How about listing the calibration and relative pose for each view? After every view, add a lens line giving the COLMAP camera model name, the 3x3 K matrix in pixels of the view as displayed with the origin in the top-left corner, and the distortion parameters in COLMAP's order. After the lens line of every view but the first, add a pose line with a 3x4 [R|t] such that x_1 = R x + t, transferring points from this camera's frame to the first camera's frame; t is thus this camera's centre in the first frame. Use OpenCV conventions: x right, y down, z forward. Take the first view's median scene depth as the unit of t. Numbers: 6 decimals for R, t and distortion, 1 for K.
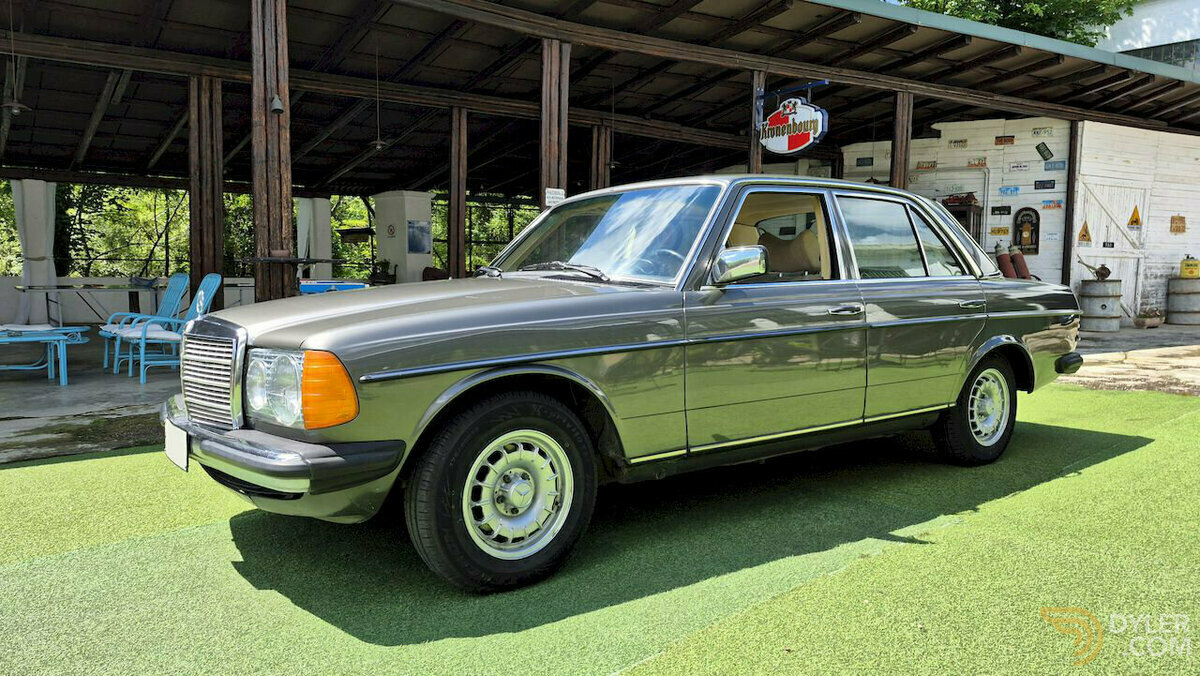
lens RADIAL K [[823.2, 0, 600.0], [0, 823.2, 338.0], [0, 0, 1]] dist [0.097694, -0.121376]
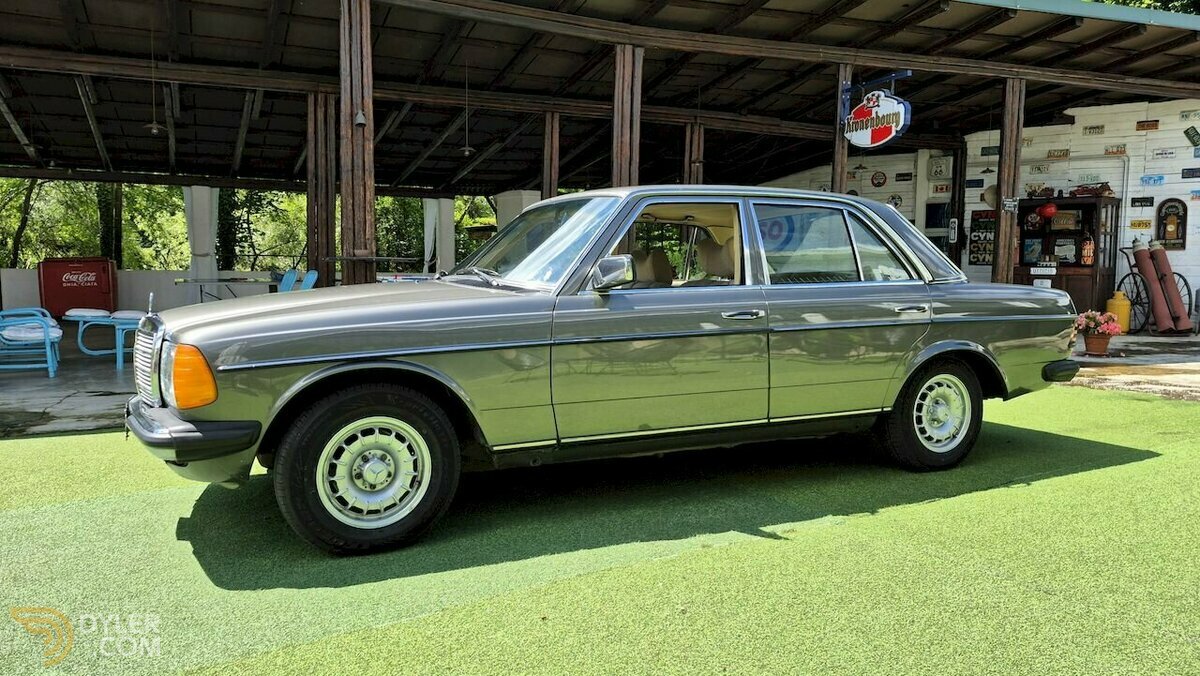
lens RADIAL K [[820.5, 0, 597.9], [0, 820.5, 332.7], [0, 0, 1]] dist [0.095747, -0.120404]
pose [[0.981527, 0.017985, -0.190477, 0.111250], [-0.017435, 0.999838, 0.004565, -0.004301], [0.190529, -0.001160, 0.981681, -0.019270]]
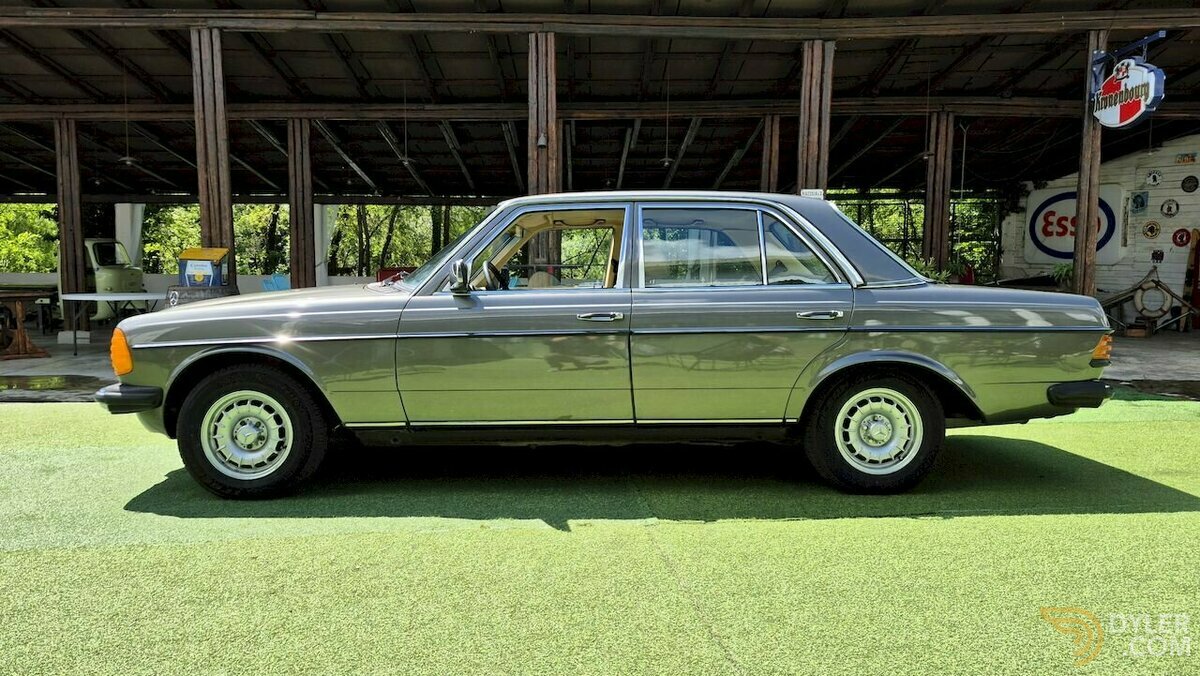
lens RADIAL K [[820.5, 0, 597.9], [0, 820.5, 332.7], [0, 0, 1]] dist [0.095747, -0.120404]
pose [[0.811150, 0.040750, -0.583416, 0.325661], [-0.042779, 0.999031, 0.010302, -0.008207], [0.583271, 0.016602, 0.812108, 0.045308]]
